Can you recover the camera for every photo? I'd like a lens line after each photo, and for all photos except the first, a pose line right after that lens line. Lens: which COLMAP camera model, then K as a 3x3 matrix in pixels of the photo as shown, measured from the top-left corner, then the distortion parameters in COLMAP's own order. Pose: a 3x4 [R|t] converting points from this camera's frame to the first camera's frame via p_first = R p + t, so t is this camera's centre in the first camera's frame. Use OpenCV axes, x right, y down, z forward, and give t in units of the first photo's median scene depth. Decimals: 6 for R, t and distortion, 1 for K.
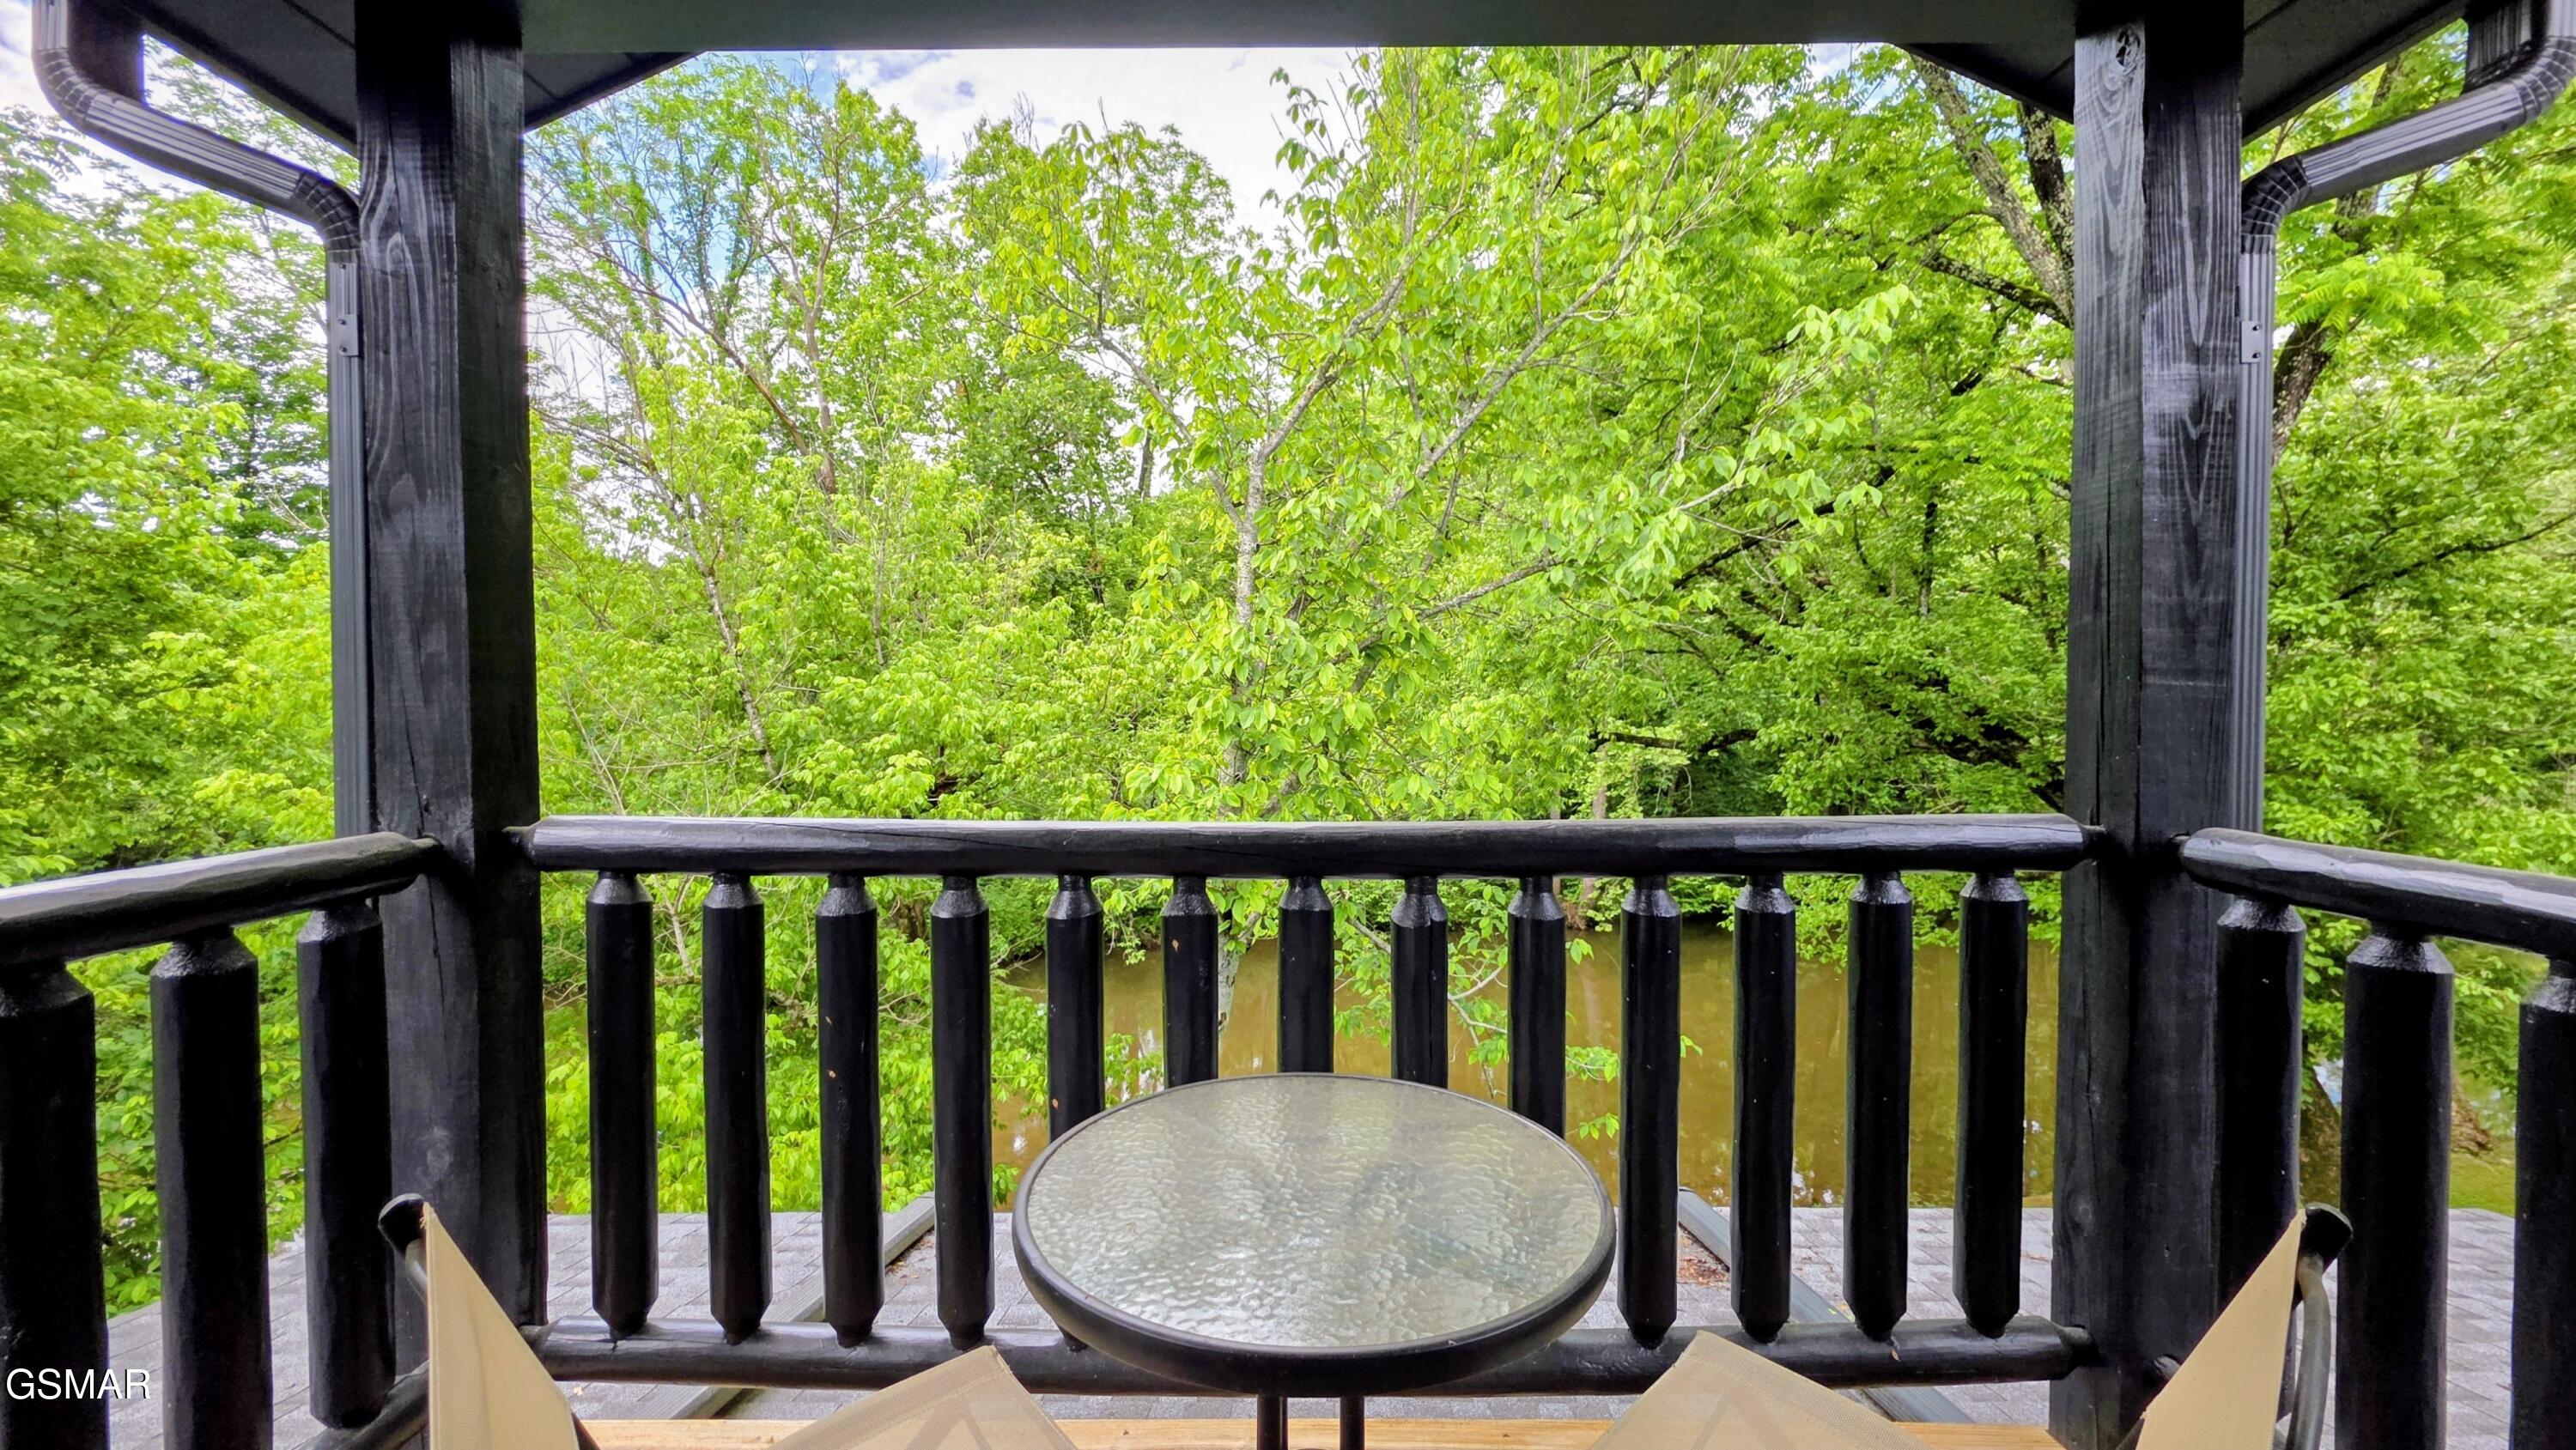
lens RADIAL K [[1031.5, 0, 1289.7], [0, 1031.5, 717.9], [0, 0, 1]] dist [-0.000002, 0.000099]
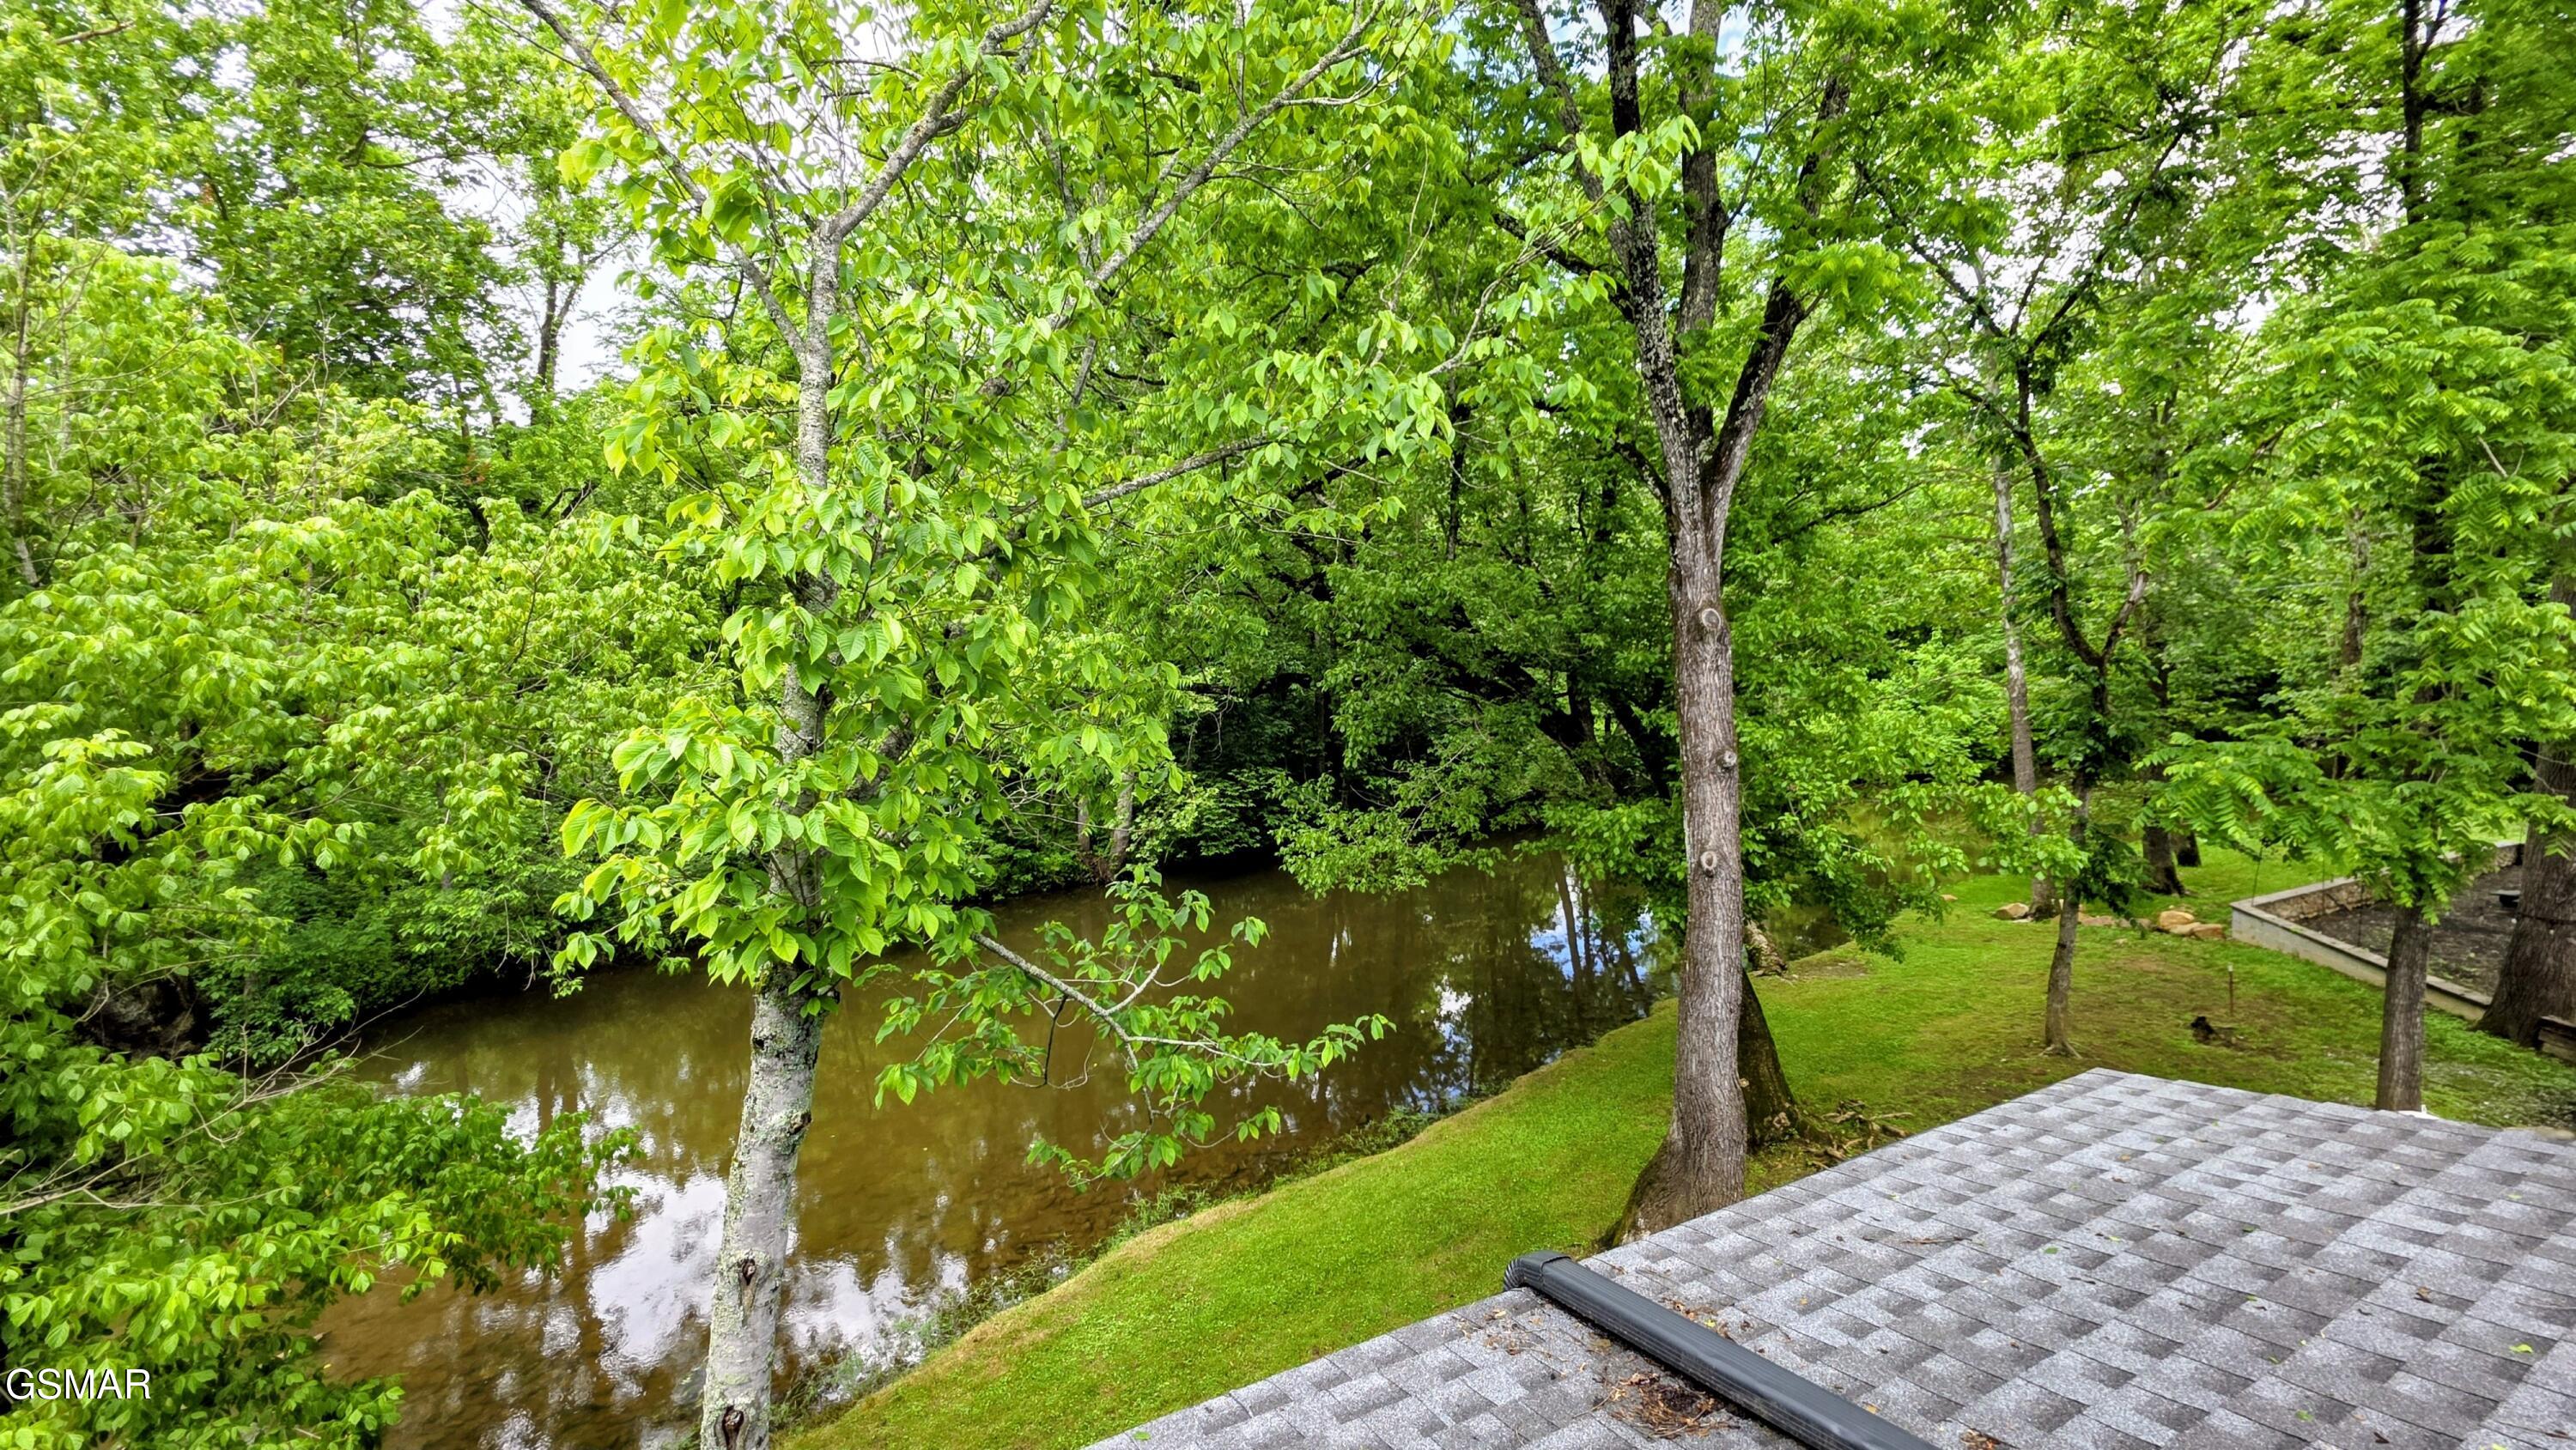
lens RADIAL K [[1031.5, 0, 1289.7], [0, 1031.5, 717.9], [0, 0, 1]] dist [-0.000002, 0.000099]
pose [[0.886156, -0.042199, 0.461461, -0.051242], [0.022307, 0.998575, 0.048479, 0.010713], [-0.462849, -0.032666, 0.885835, 0.186948]]
